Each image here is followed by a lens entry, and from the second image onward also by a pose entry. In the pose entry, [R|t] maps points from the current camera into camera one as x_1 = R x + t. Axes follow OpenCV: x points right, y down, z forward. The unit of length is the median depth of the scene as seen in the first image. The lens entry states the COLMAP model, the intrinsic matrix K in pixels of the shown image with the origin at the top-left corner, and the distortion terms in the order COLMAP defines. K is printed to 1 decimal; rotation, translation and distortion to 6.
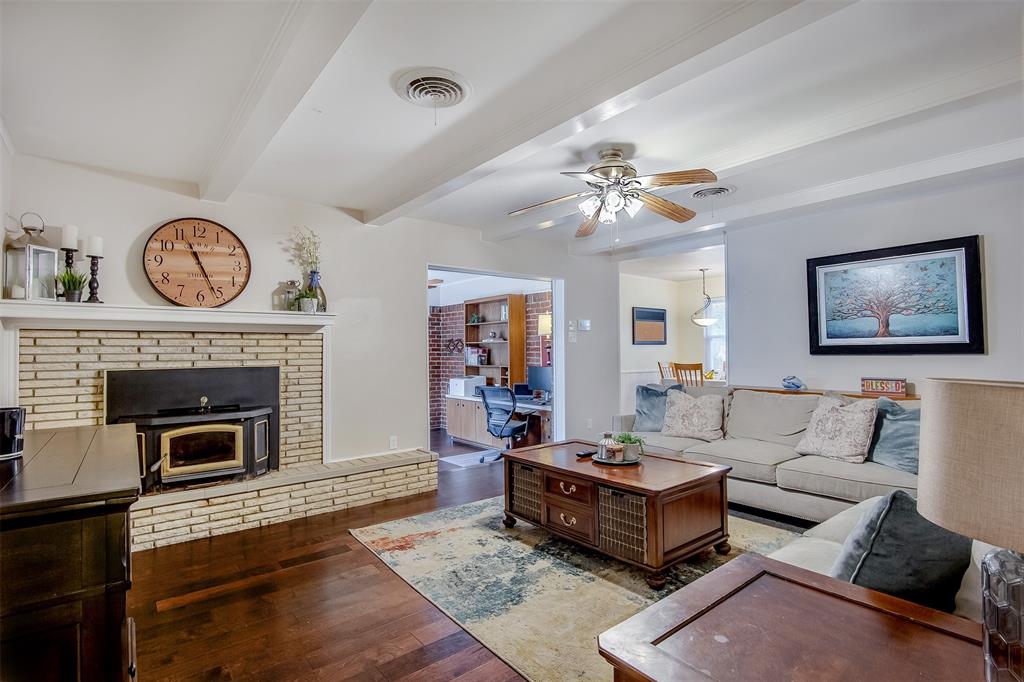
lens RADIAL K [[495.1, 0, 506.6], [0, 495.1, 338.3], [0, 0, 1]] dist [0.003229, 0.001539]
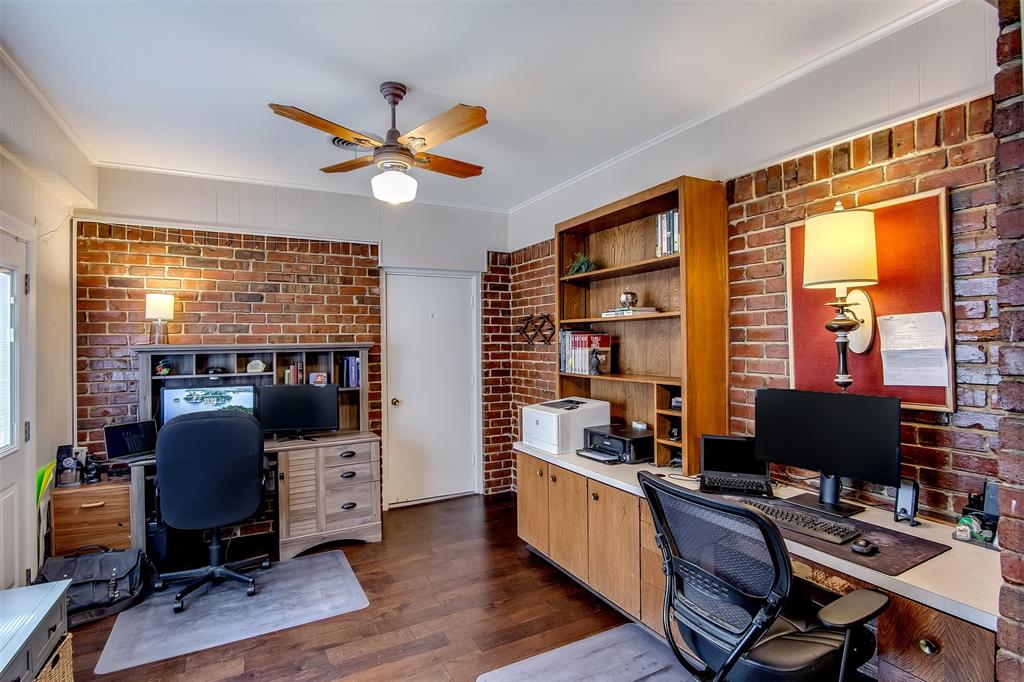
lens RADIAL K [[495.1, 0, 512.7], [0, 495.1, 338.7], [0, 0, 1]] dist [0.003229, 0.001539]
pose [[0.984953, -0.002544, -0.172803, -0.047350], [0.006033, 0.999788, 0.019665, 0.015179], [0.172716, -0.020412, 0.984760, 0.556446]]
